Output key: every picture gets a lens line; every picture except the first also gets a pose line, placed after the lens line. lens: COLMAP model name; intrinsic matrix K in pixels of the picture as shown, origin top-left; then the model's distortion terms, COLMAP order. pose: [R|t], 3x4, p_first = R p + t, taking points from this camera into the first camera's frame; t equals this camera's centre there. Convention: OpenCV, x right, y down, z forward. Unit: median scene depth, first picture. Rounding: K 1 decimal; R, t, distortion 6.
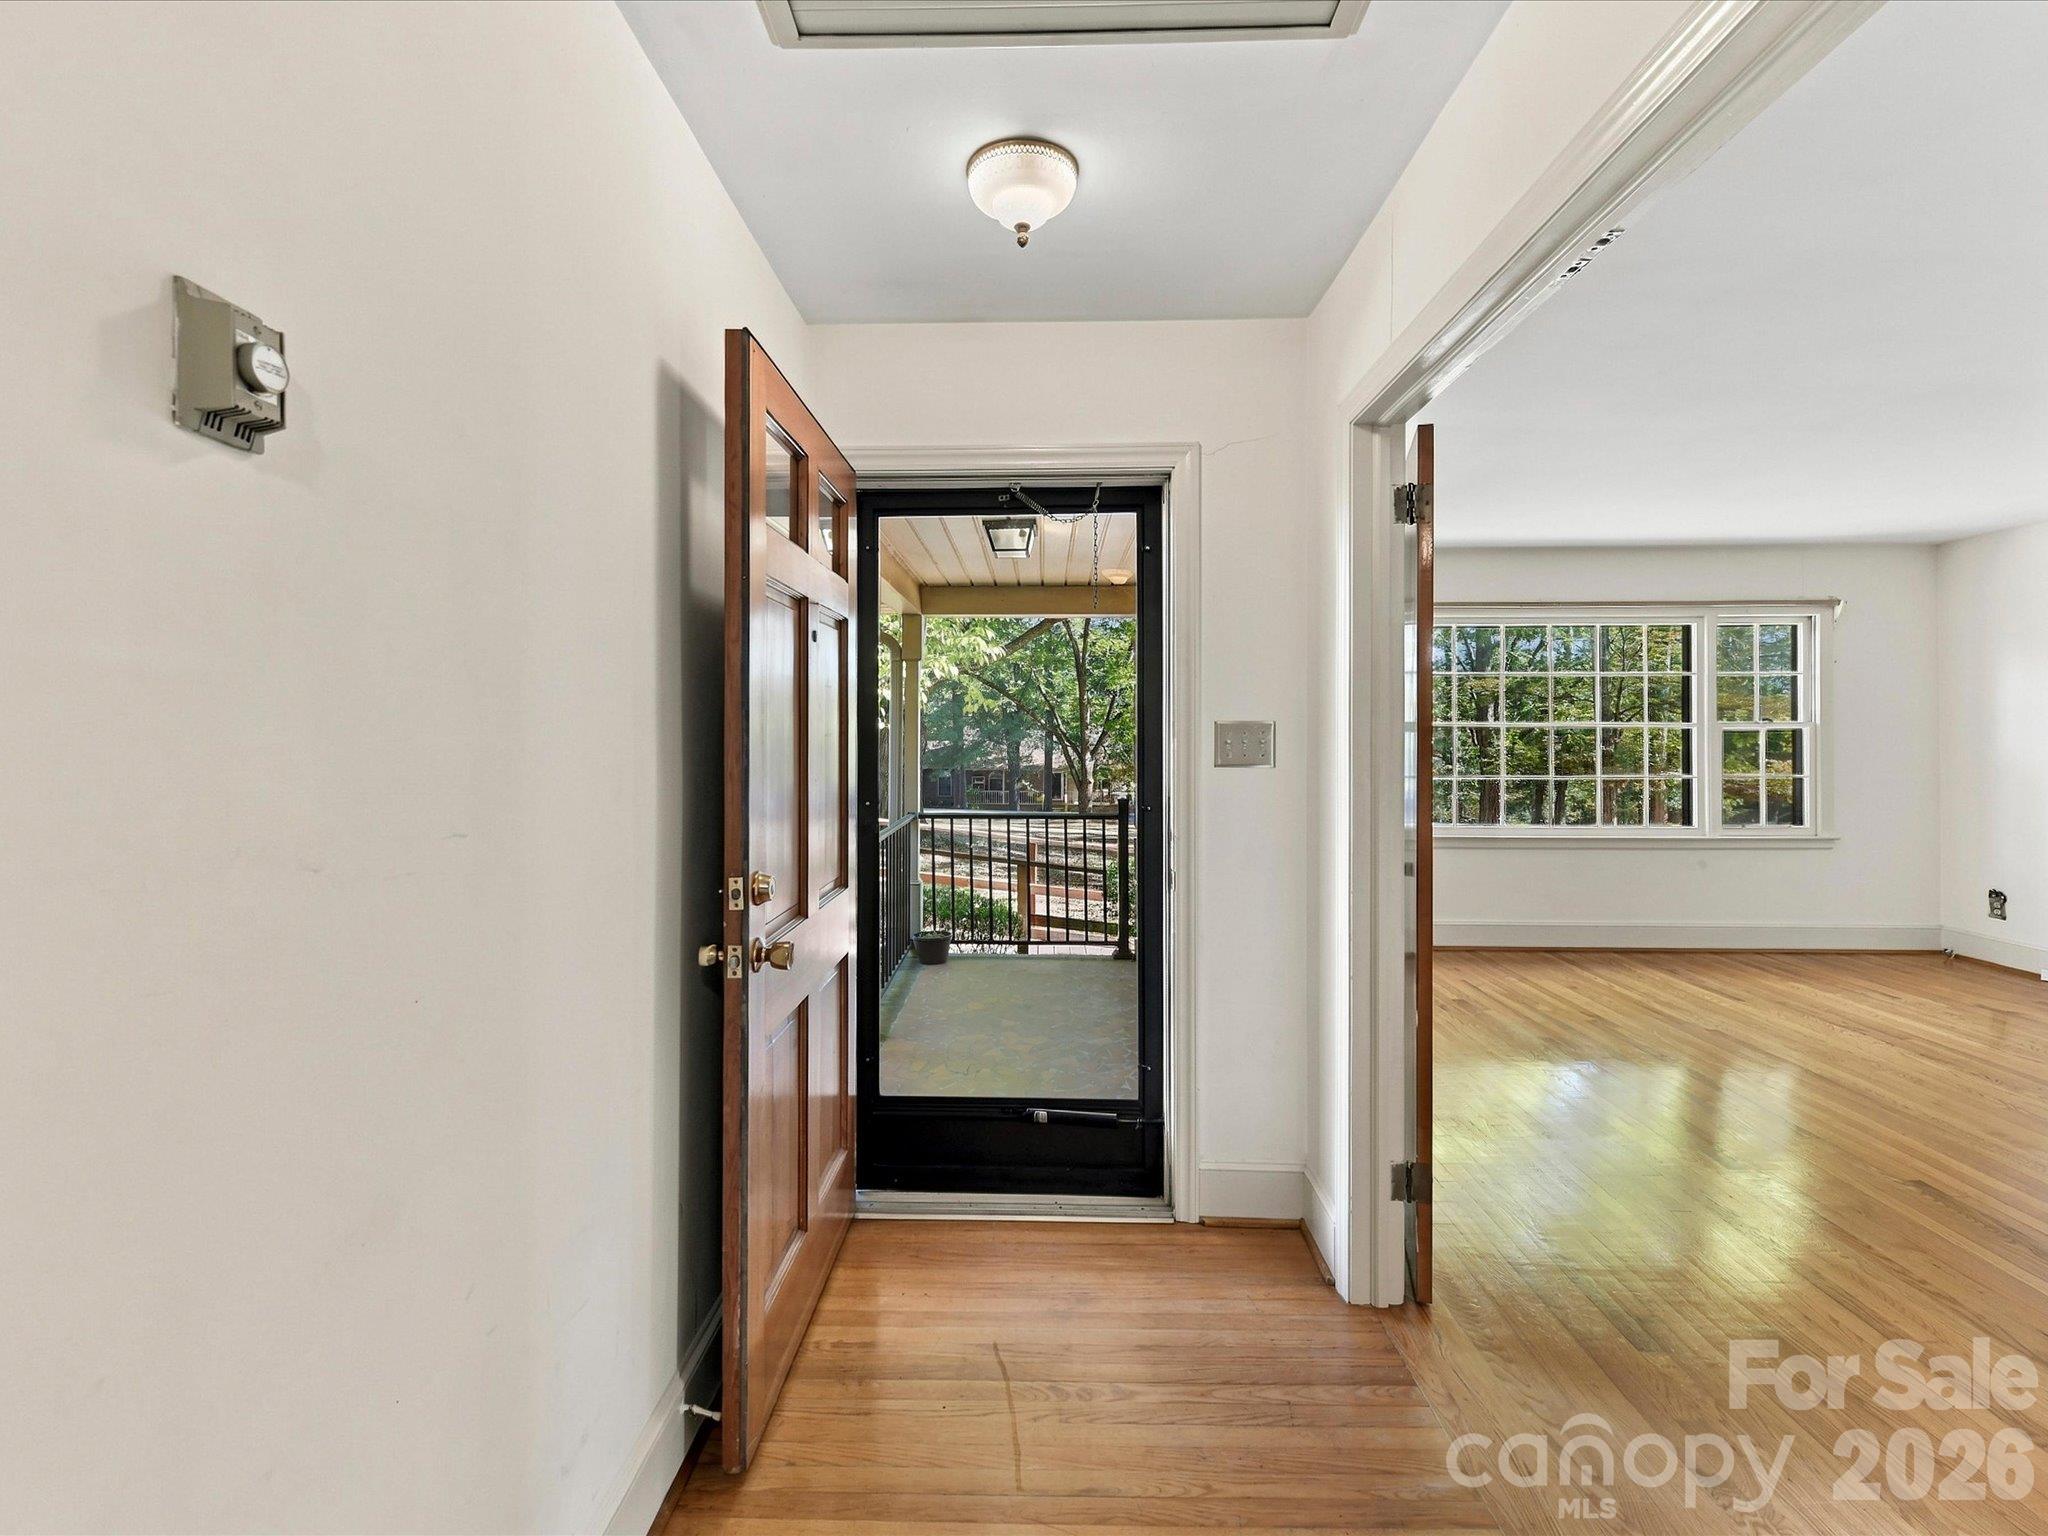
lens RADIAL K [[917.3, 0, 1017.0], [0, 917.3, 740.1], [0, 0, 1]] dist [0.010714, -0.003148]
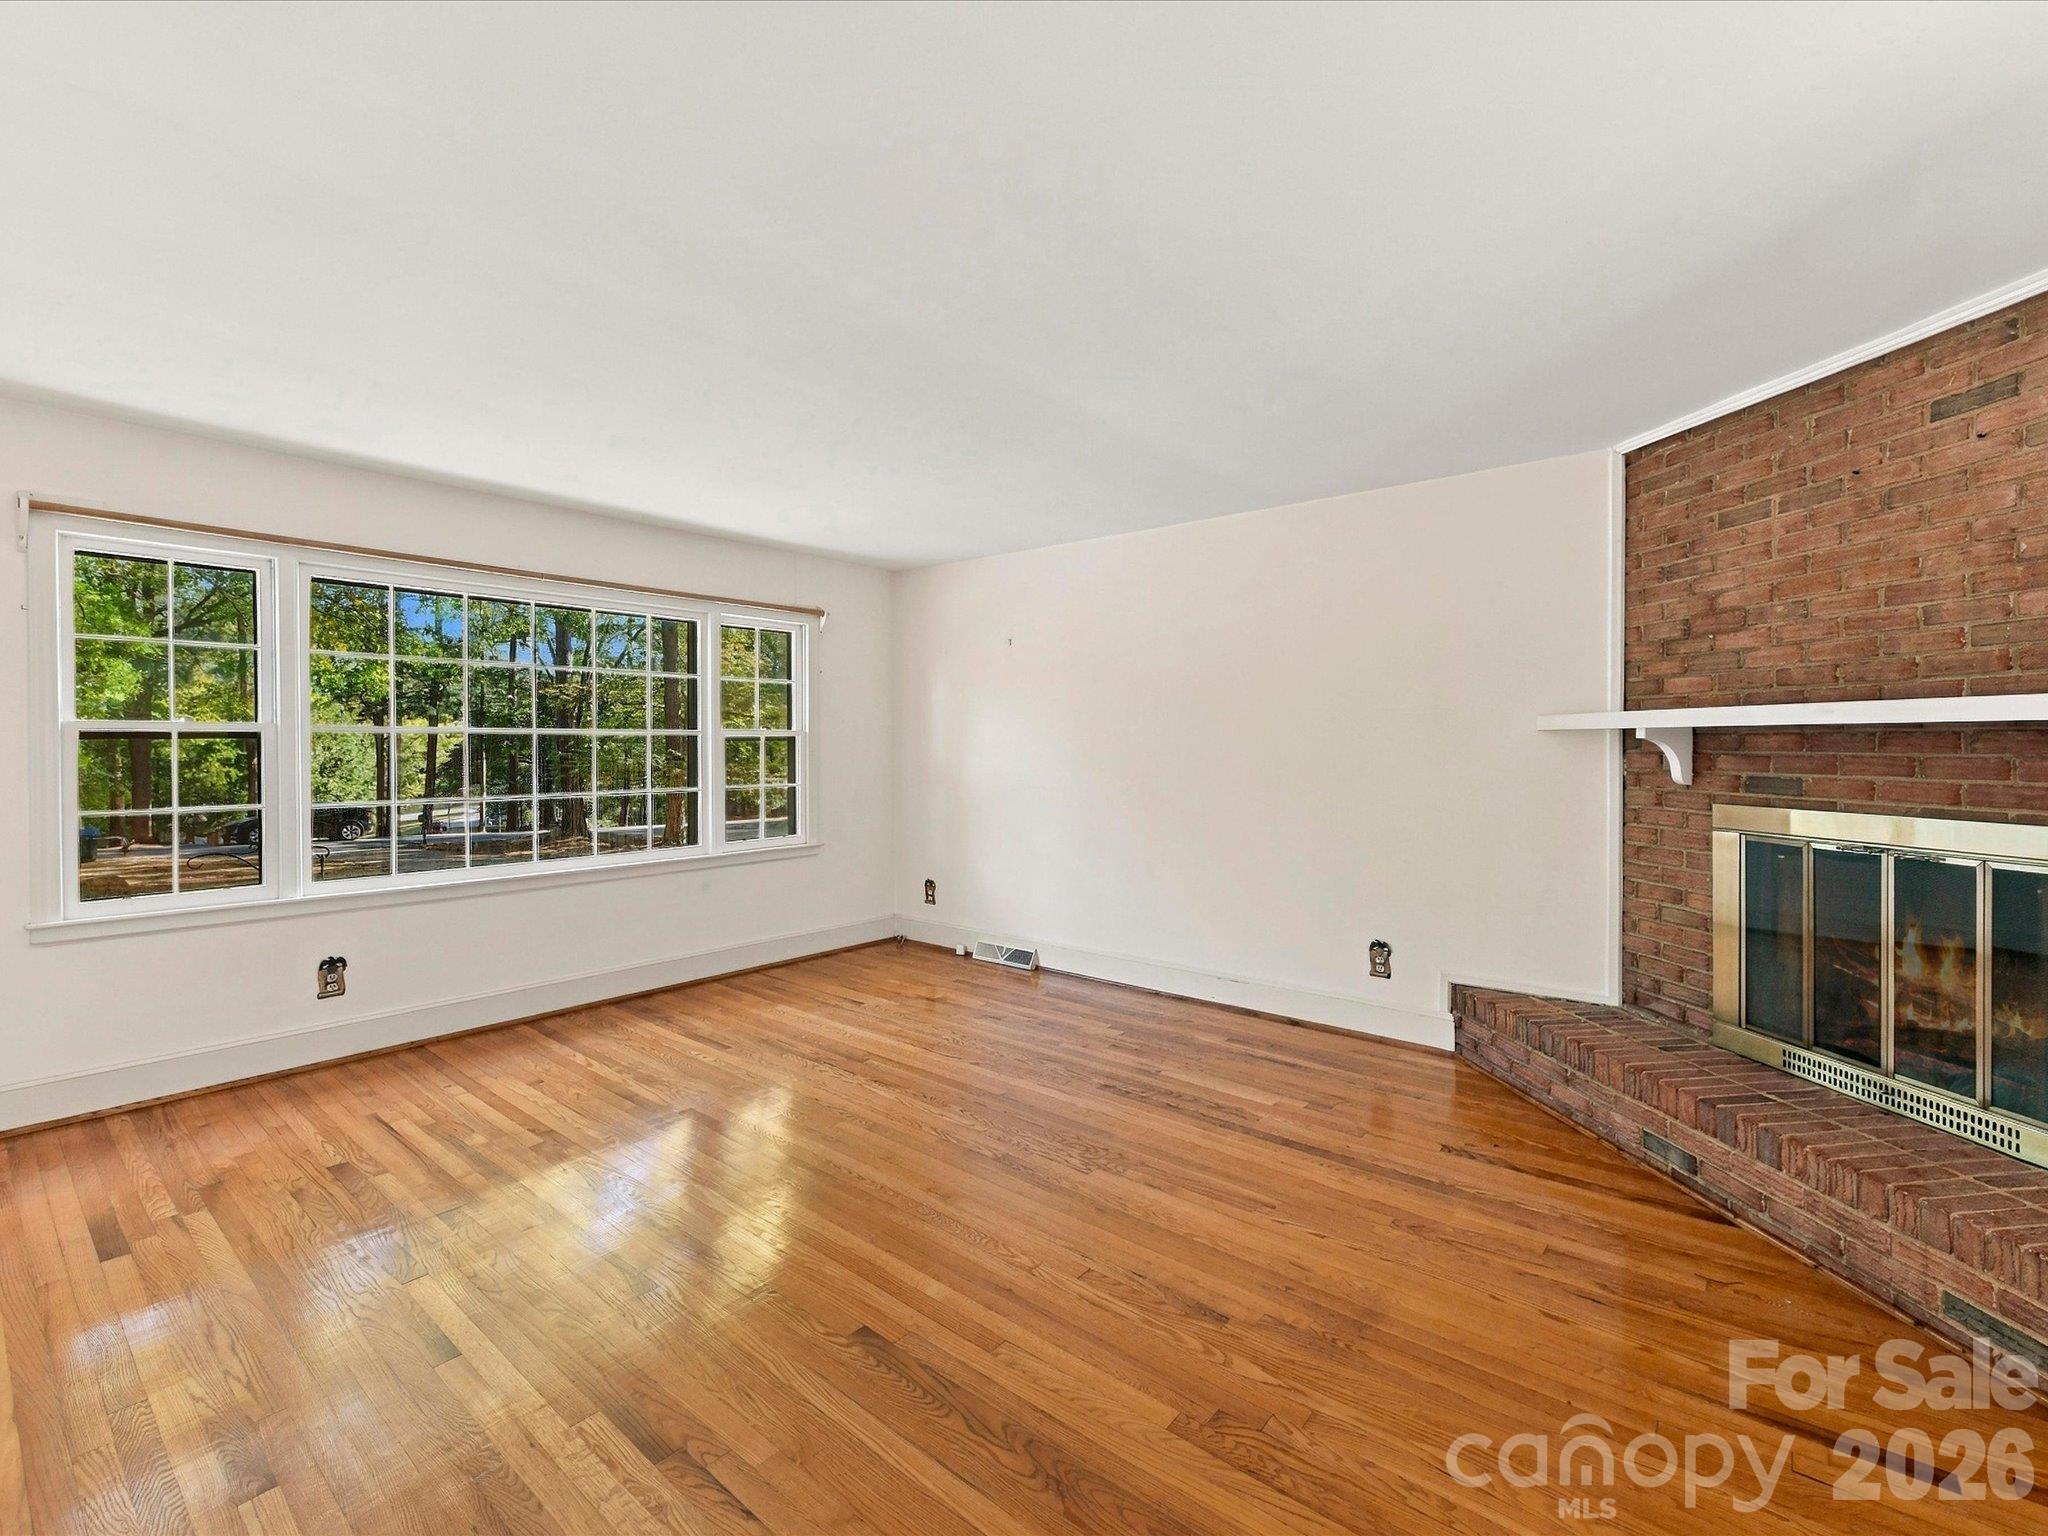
lens RADIAL K [[917.3, 0, 1013.9], [0, 917.3, 746.0], [0, 0, 1]] dist [0.010714, -0.003148]
pose [[0.614578, -0.003040, 0.788850, 0.218150], [0.005497, 0.999985, -0.000429, -0.001146], [-0.788837, 0.004600, 0.614585, 0.208459]]
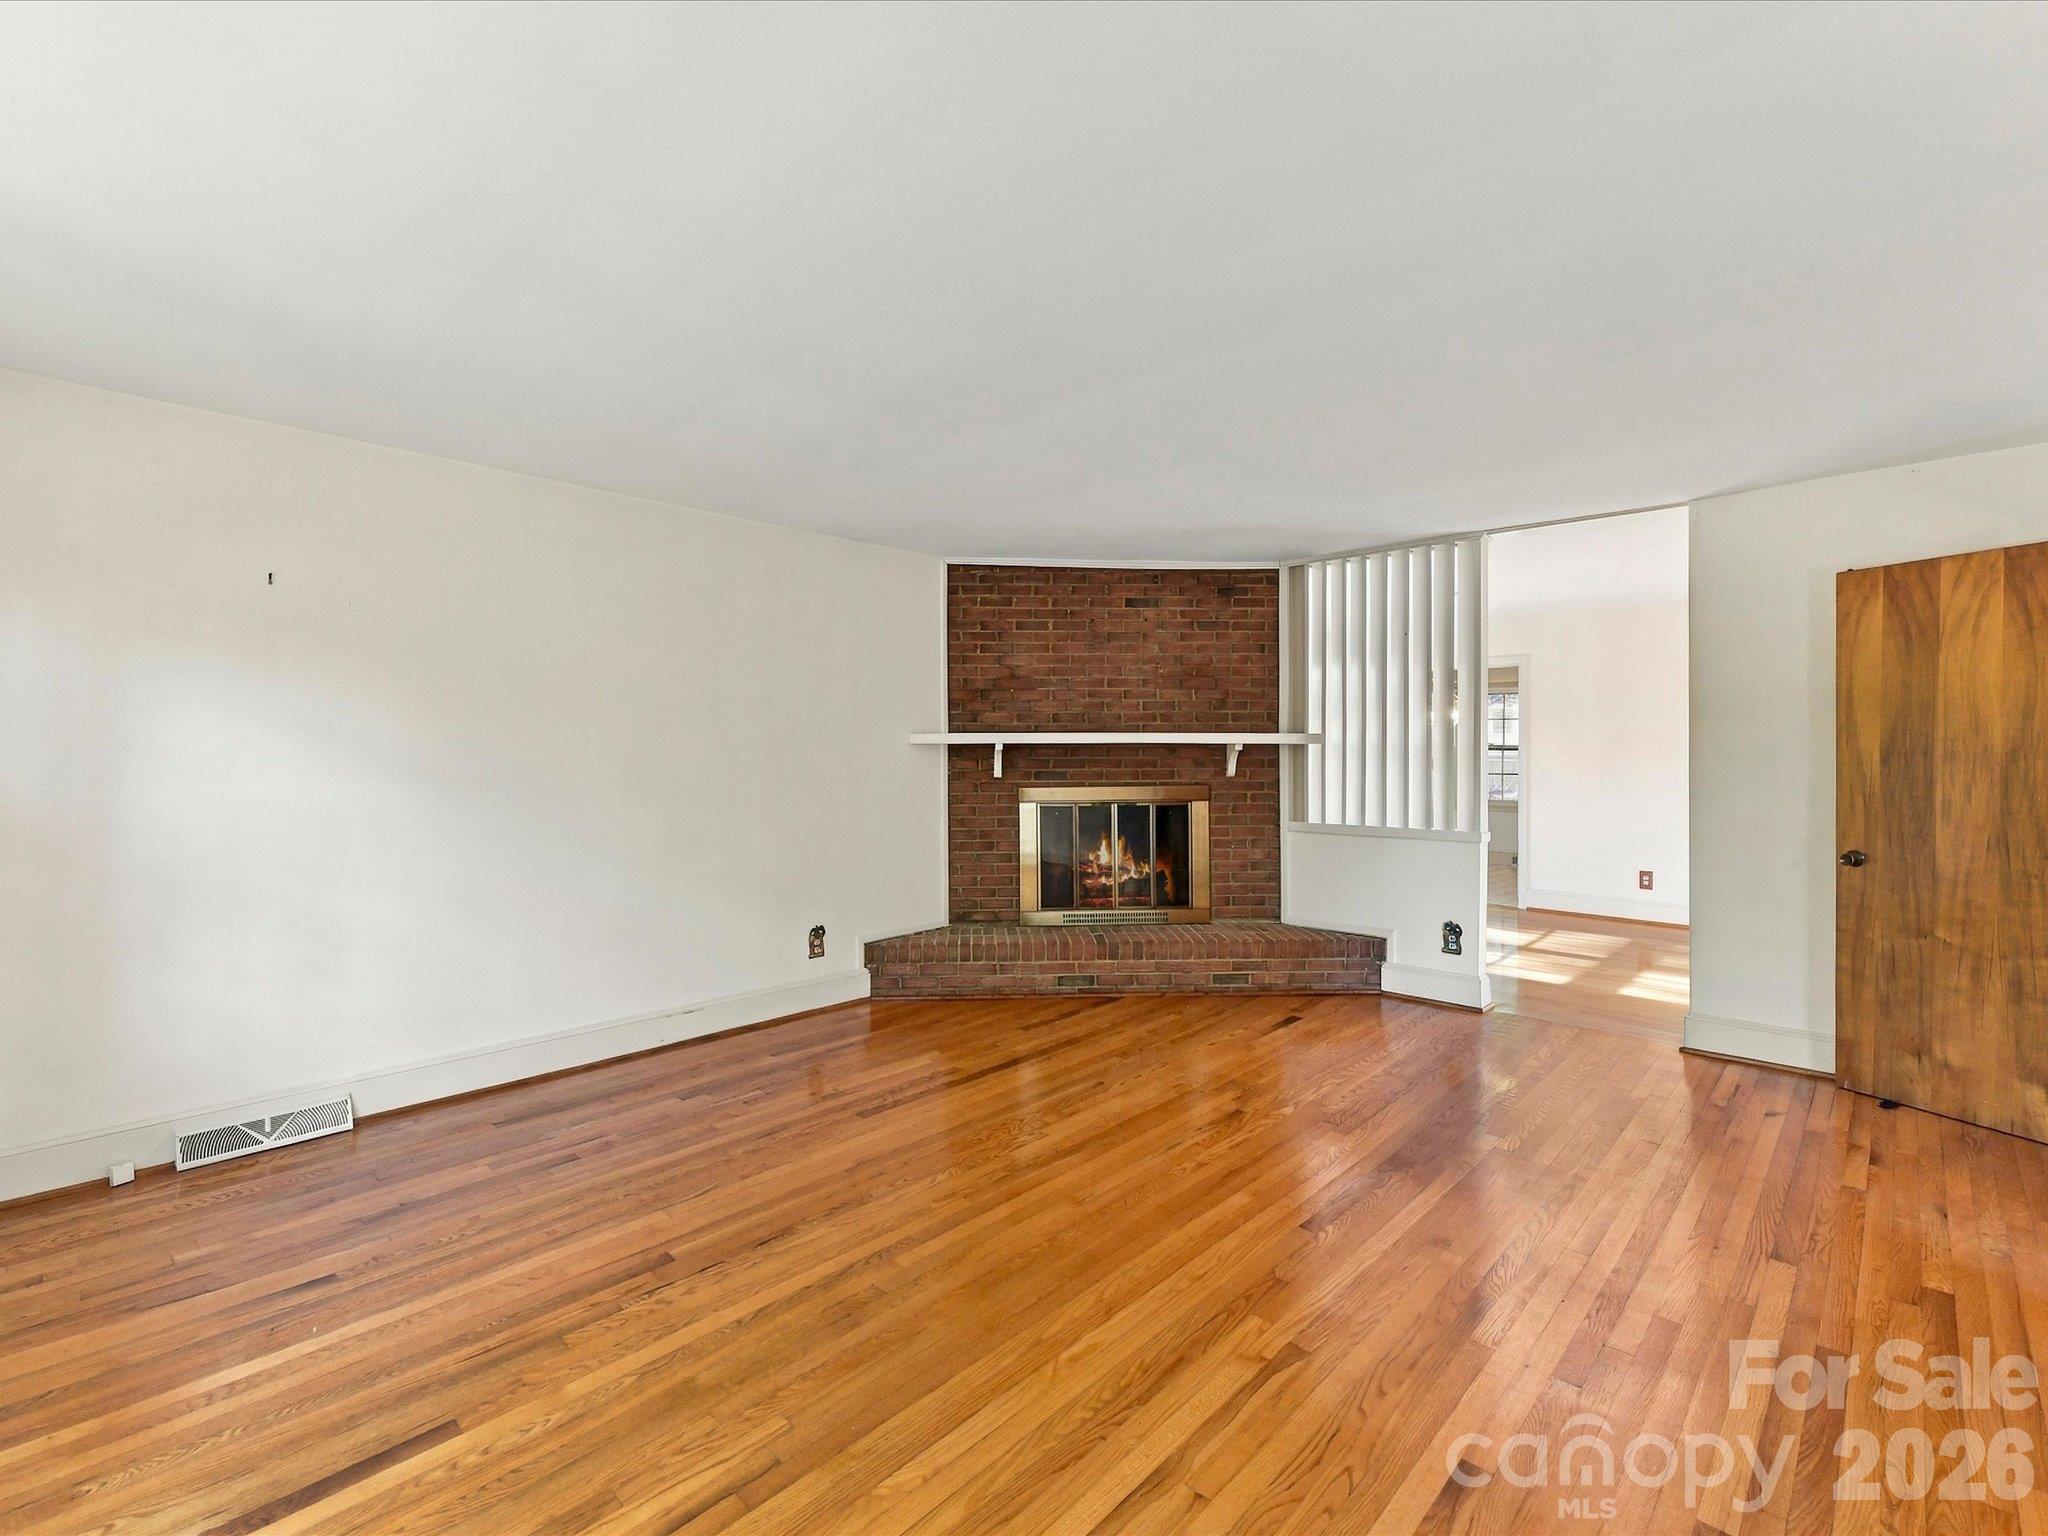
lens RADIAL K [[917.3, 0, 1025.6], [0, 917.3, 758.4], [0, 0, 1]] dist [0.010714, -0.003148]
pose [[-0.747079, -0.004875, 0.664718, 0.271301], [0.007730, 0.999842, 0.016021, -0.010286], [-0.664691, 0.017107, -0.746923, 0.920751]]
